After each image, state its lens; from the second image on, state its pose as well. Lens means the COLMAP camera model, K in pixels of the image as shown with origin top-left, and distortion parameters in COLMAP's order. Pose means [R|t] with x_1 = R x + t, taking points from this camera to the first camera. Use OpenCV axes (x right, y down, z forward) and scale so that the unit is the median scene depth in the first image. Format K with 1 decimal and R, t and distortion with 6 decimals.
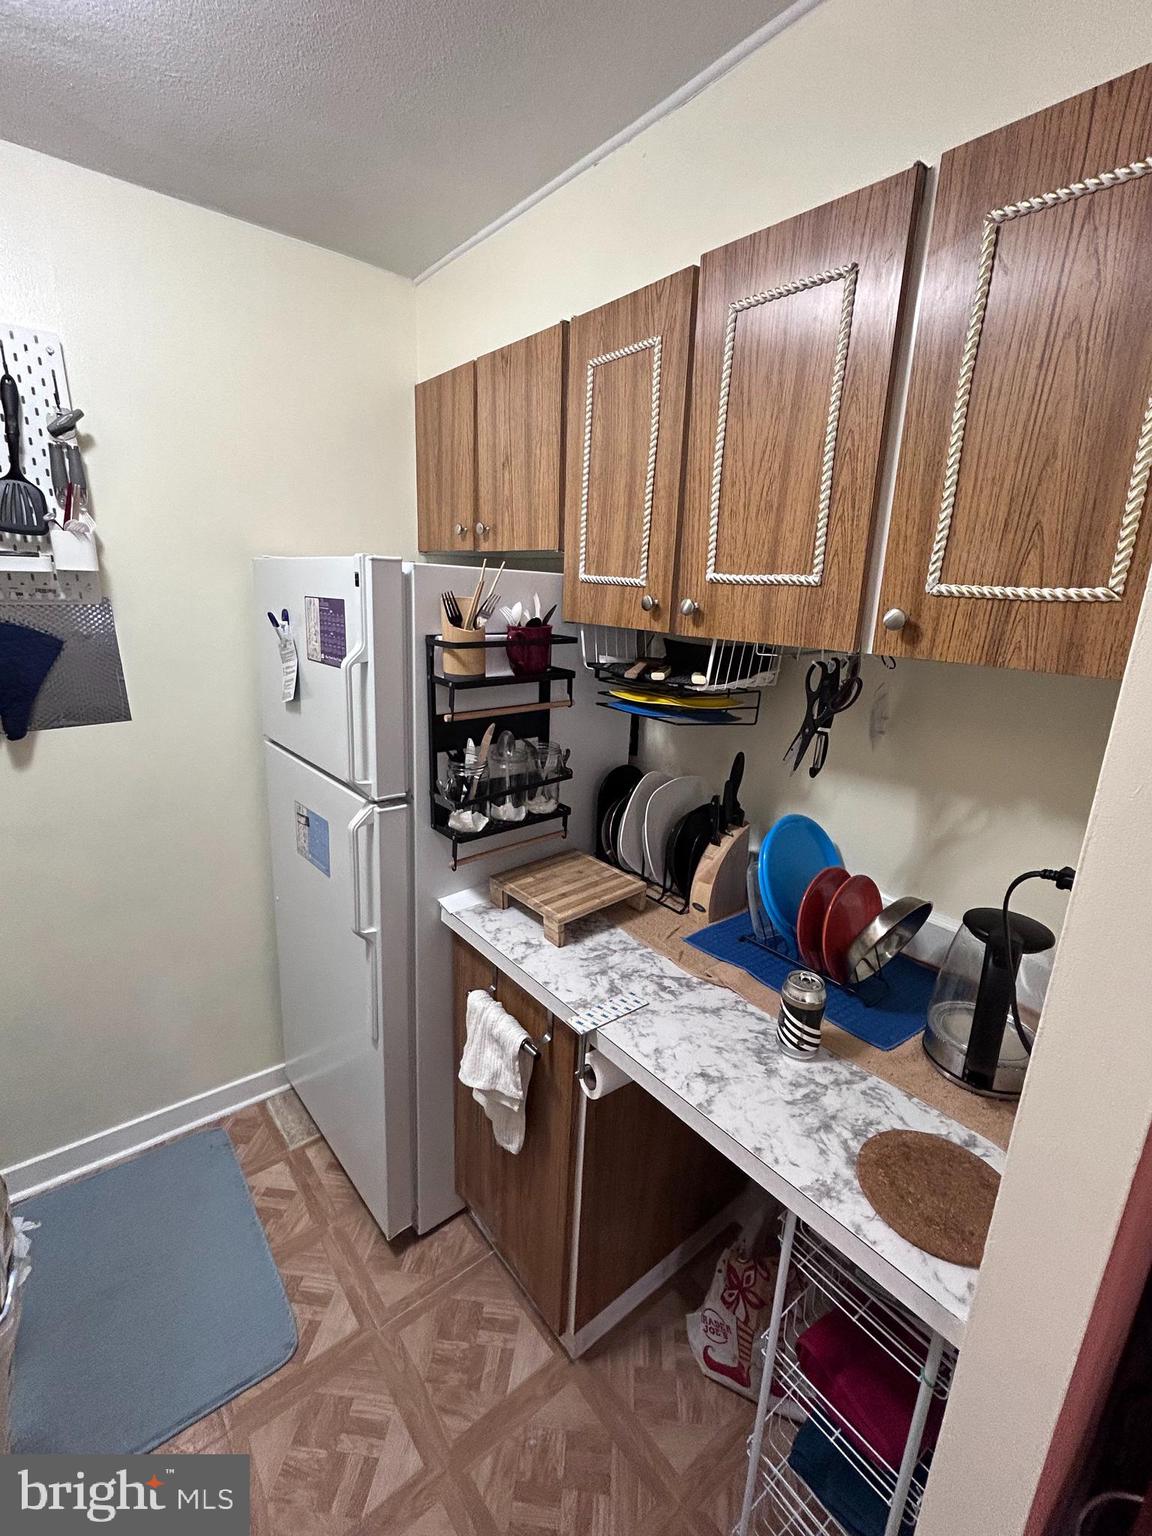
lens RADIAL K [[670.2, 0, 572.4], [0, 670.2, 764.0], [0, 0, 1]] dist [0.001427, 0.000316]
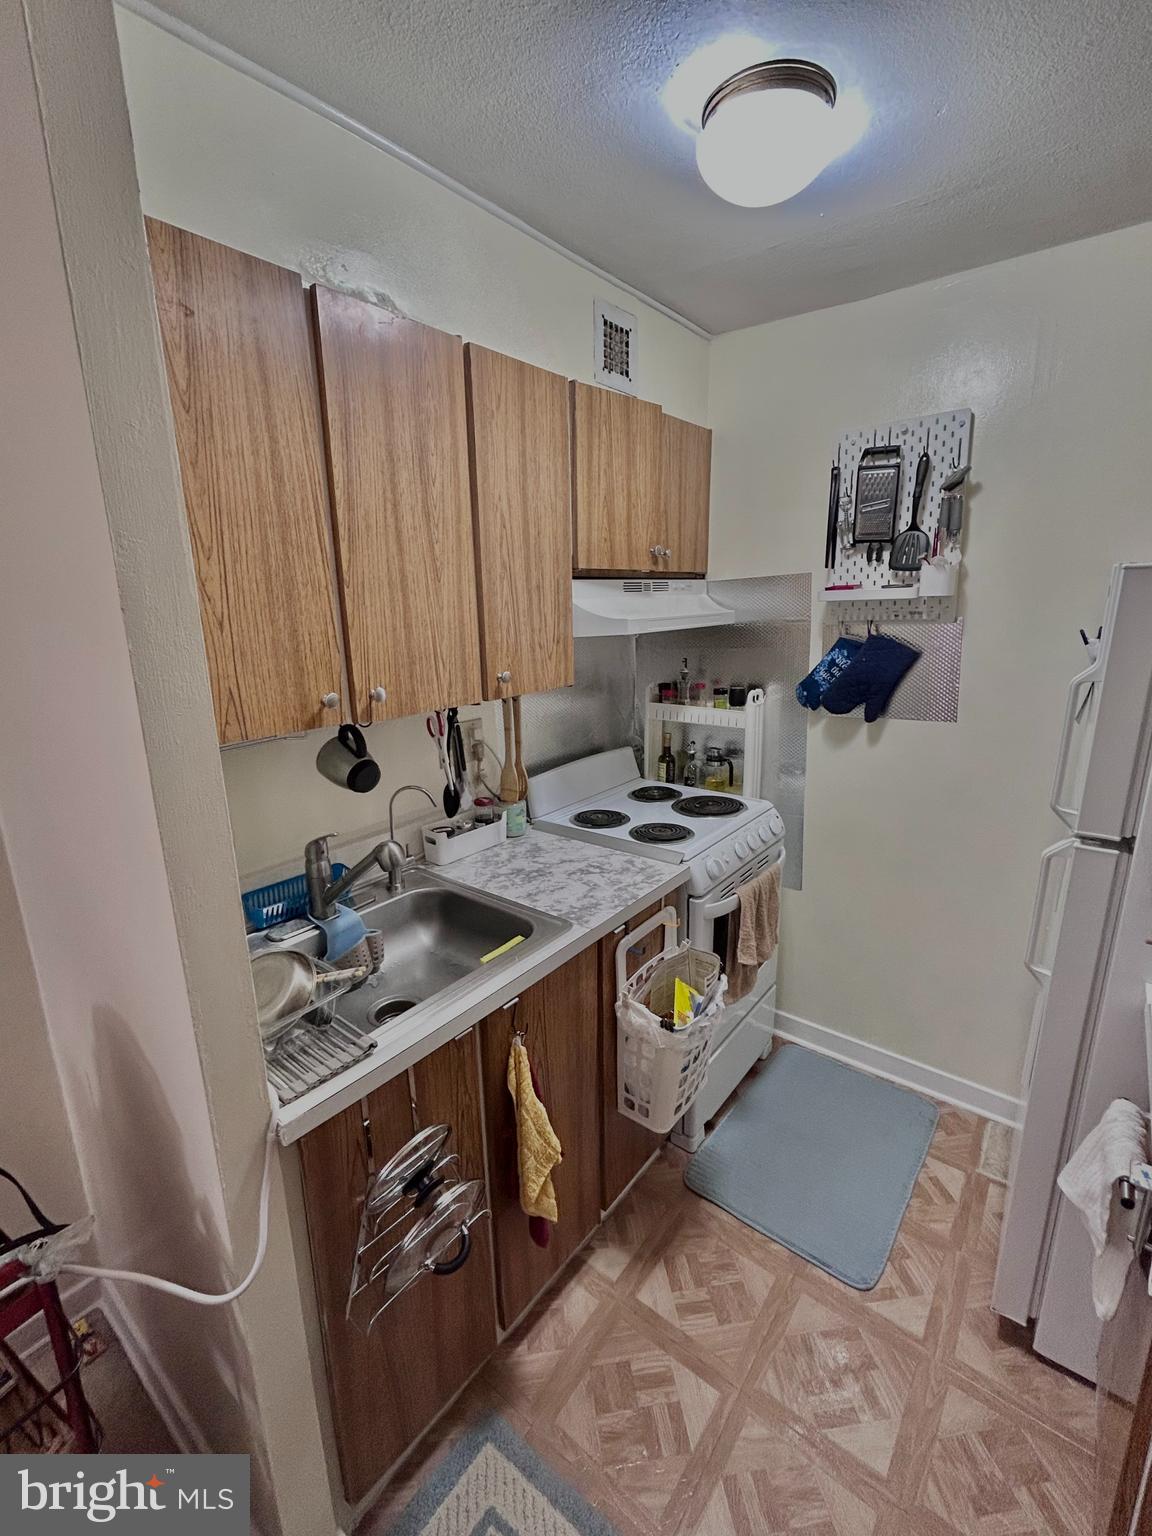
lens RADIAL K [[670.2, 0, 578.4], [0, 670.2, 763.8], [0, 0, 1]] dist [0.001427, 0.000316]
pose [[0.229718, 0.190272, -0.954477, 0.350598], [-0.226100, 0.964306, 0.137815, -0.008281], [0.946630, 0.184149, 0.264539, 0.091736]]
